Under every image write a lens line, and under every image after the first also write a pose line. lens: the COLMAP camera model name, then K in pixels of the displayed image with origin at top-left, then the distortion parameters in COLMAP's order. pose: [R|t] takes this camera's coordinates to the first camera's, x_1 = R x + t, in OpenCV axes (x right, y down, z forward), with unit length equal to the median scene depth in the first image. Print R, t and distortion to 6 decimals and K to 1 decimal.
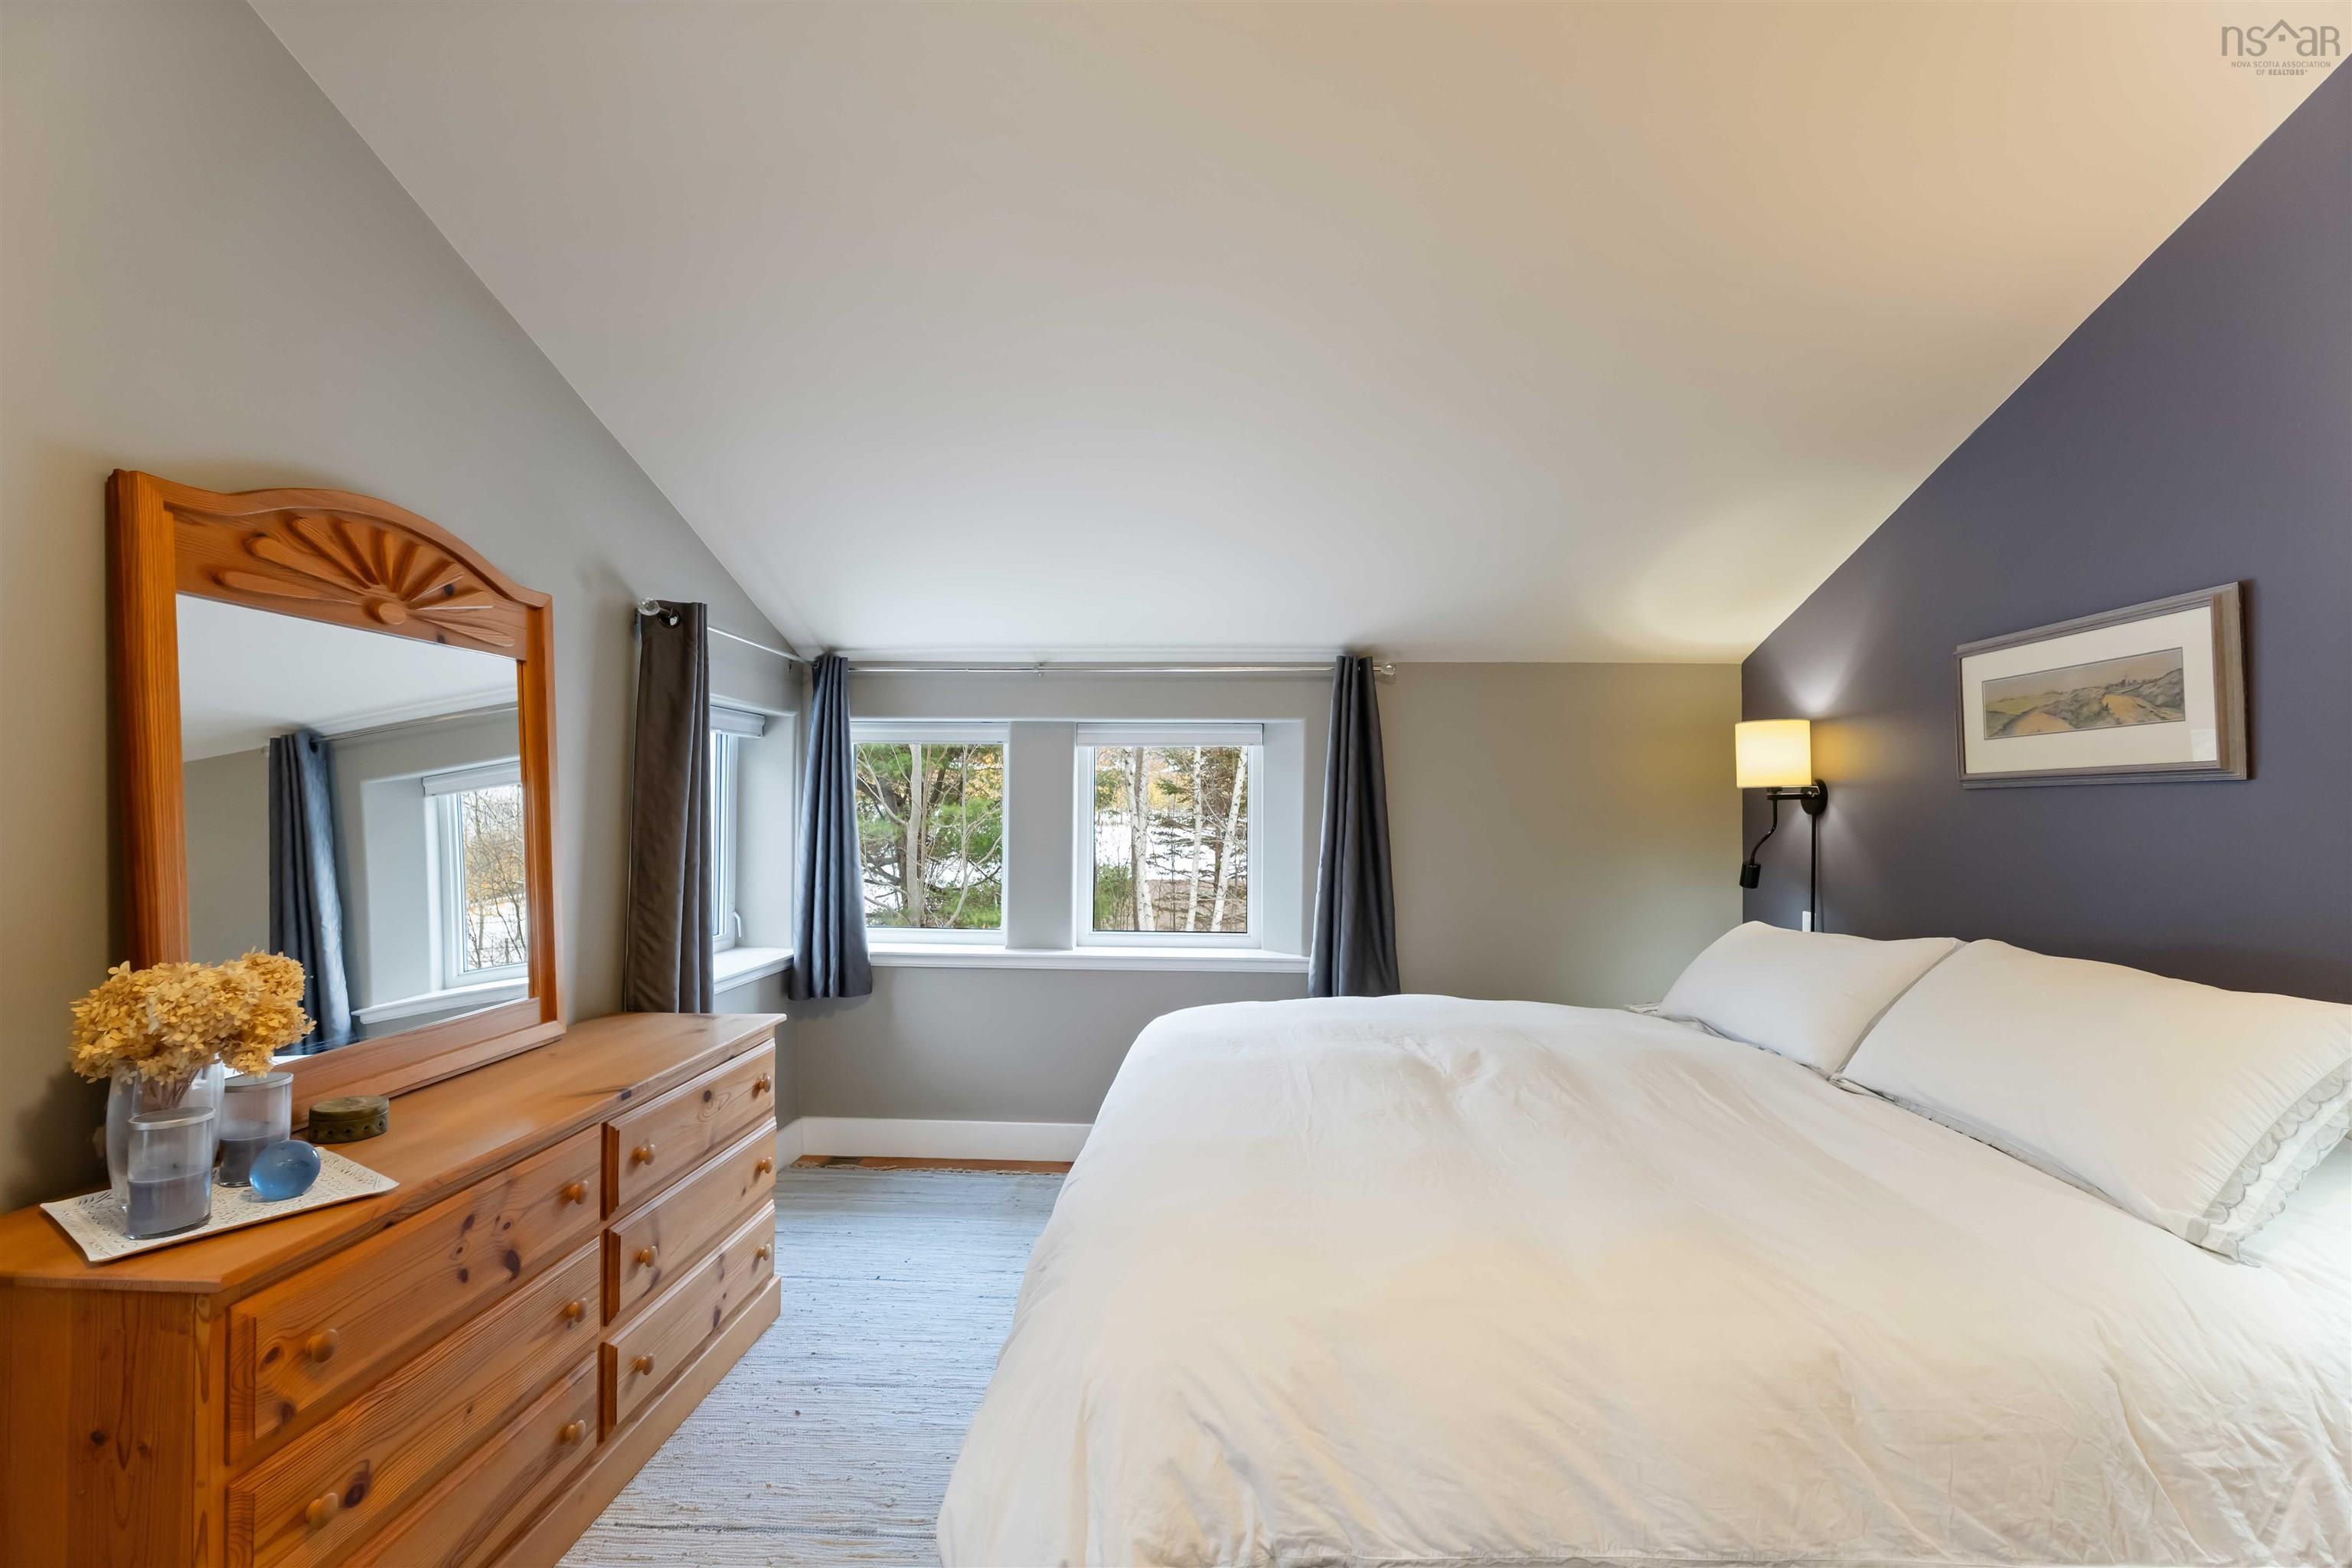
lens RADIAL K [[1071.7, 0, 1178.1], [0, 1071.7, 797.5], [0, 0, 1]] dist [-0.001767, -0.000926]
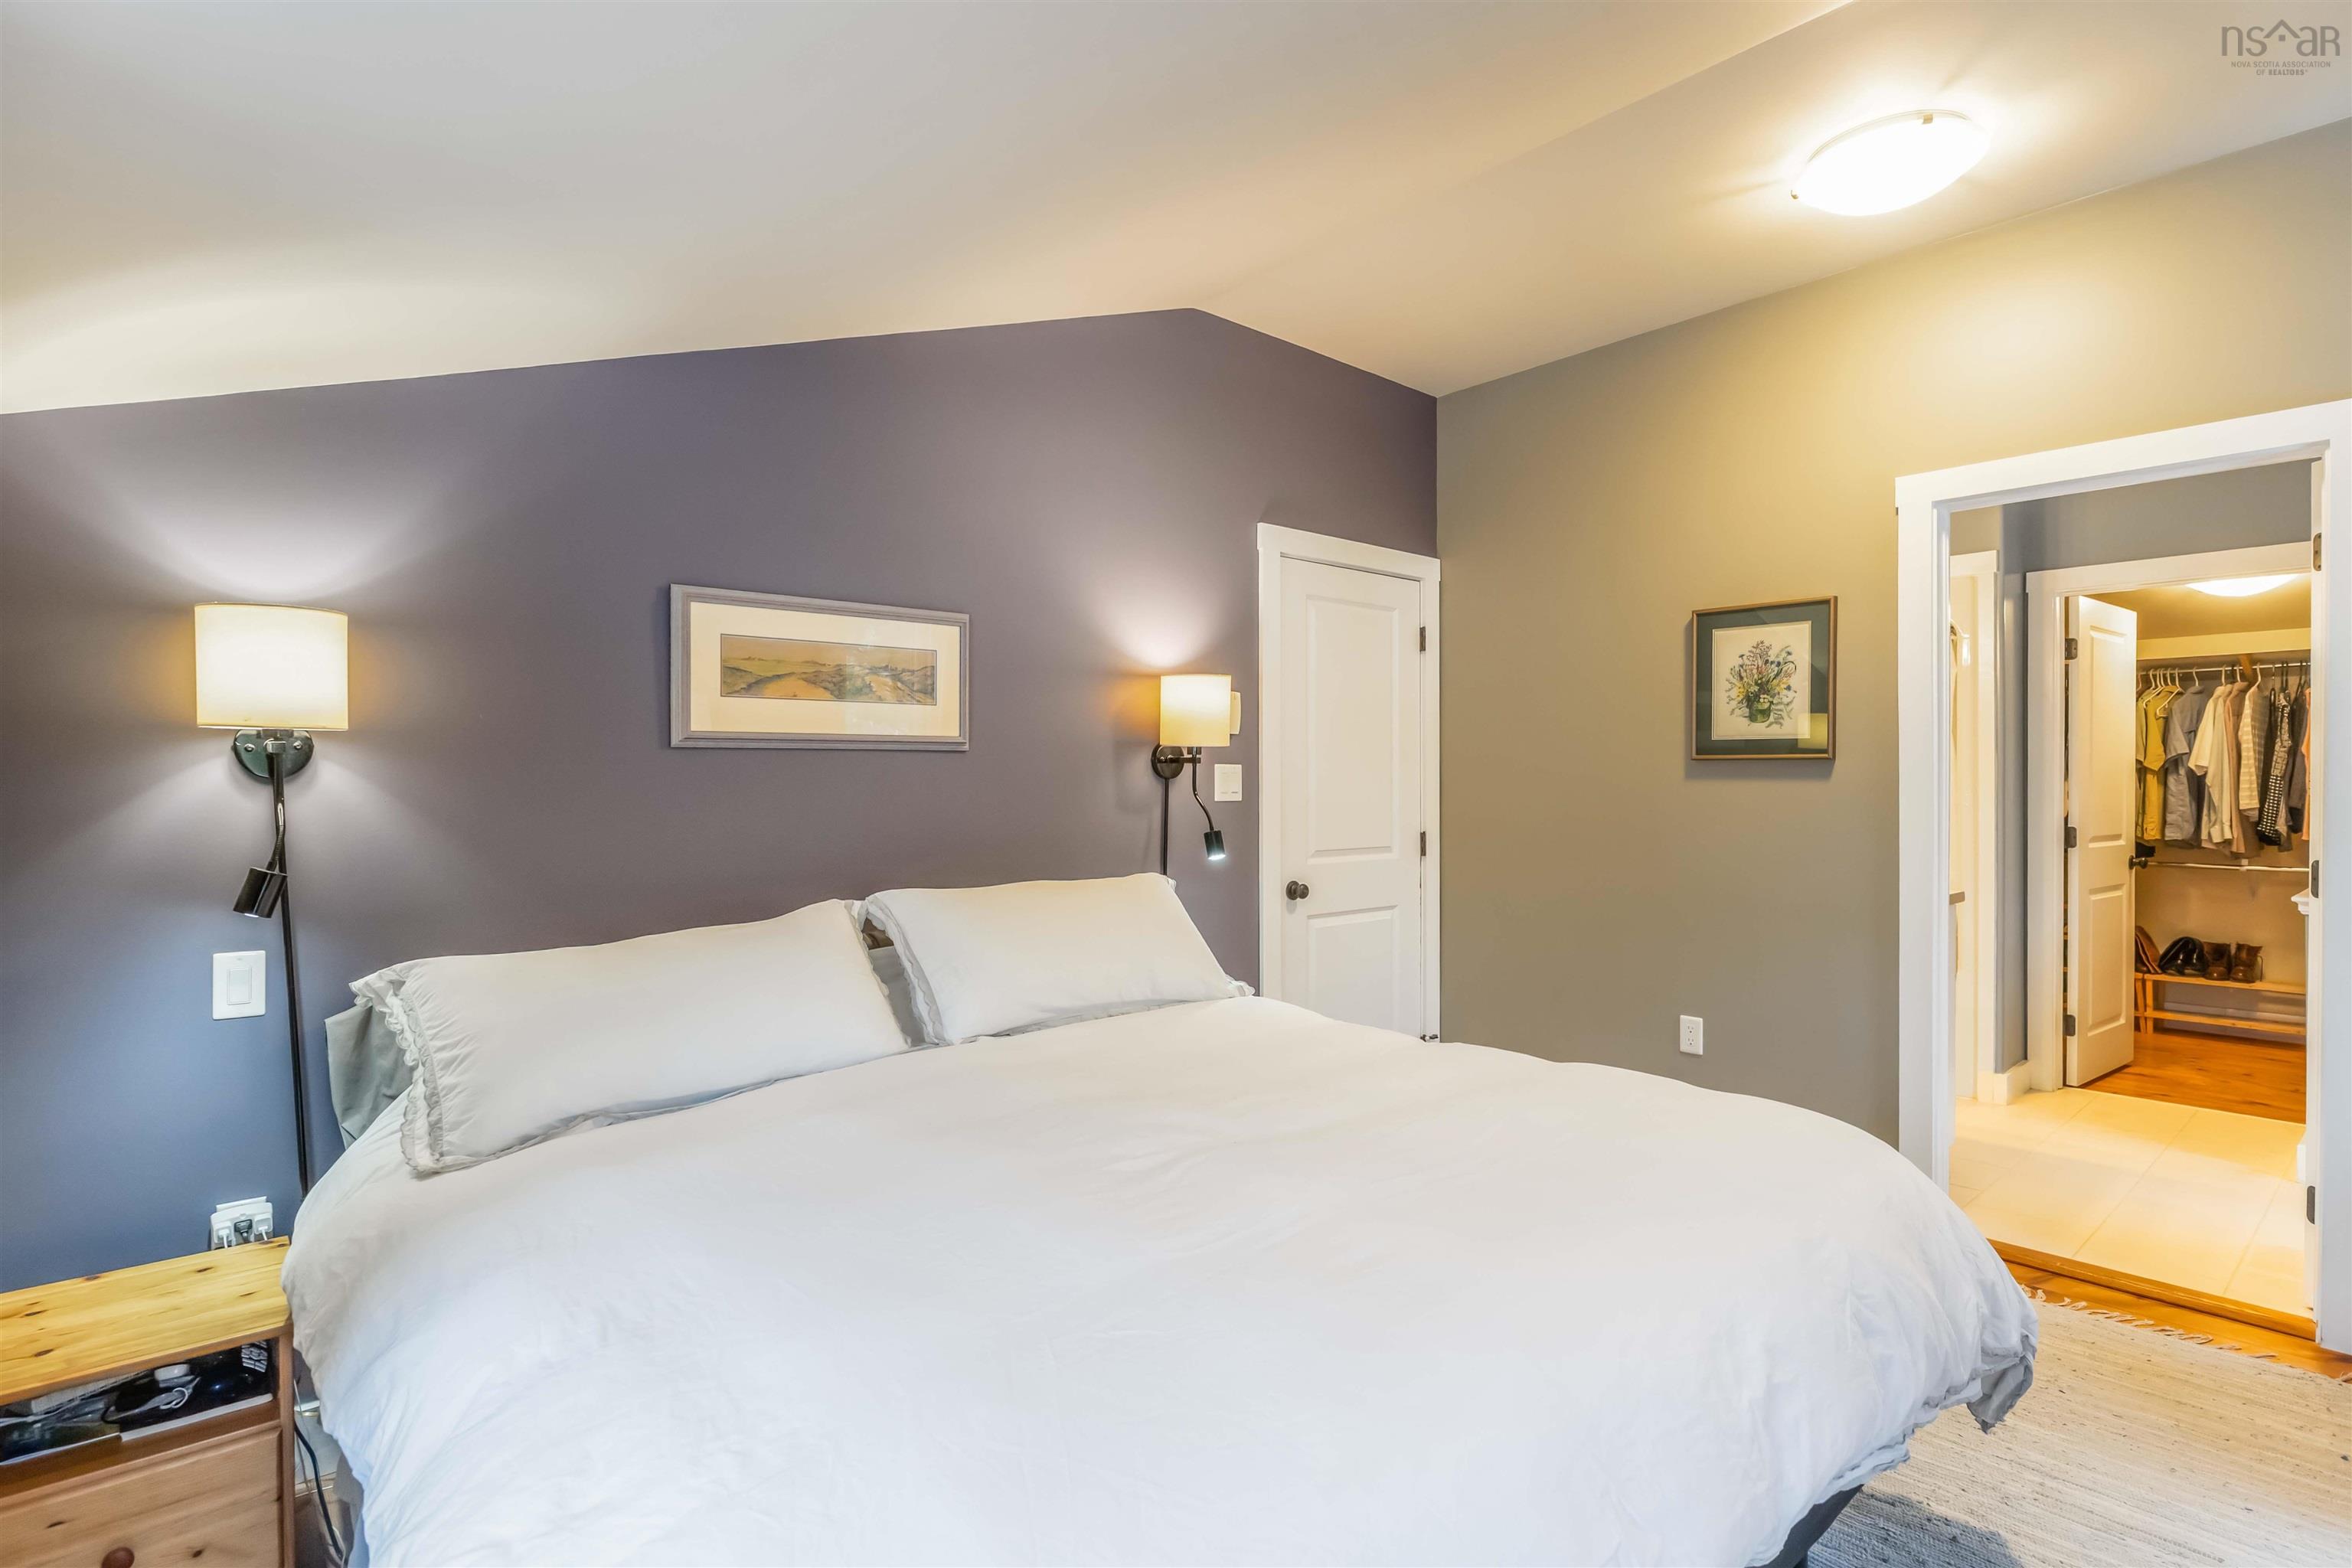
lens RADIAL K [[1172.2, 0, 1180.7], [0, 1172.2, 790.6], [0, 0, 1]] dist [-0.000460, -0.000030]
pose [[-0.694322, -0.003754, 0.719654, -0.302170], [-0.003757, 0.999992, 0.001591, 0.028739], [-0.719654, -0.001599, -0.694331, 1.638784]]
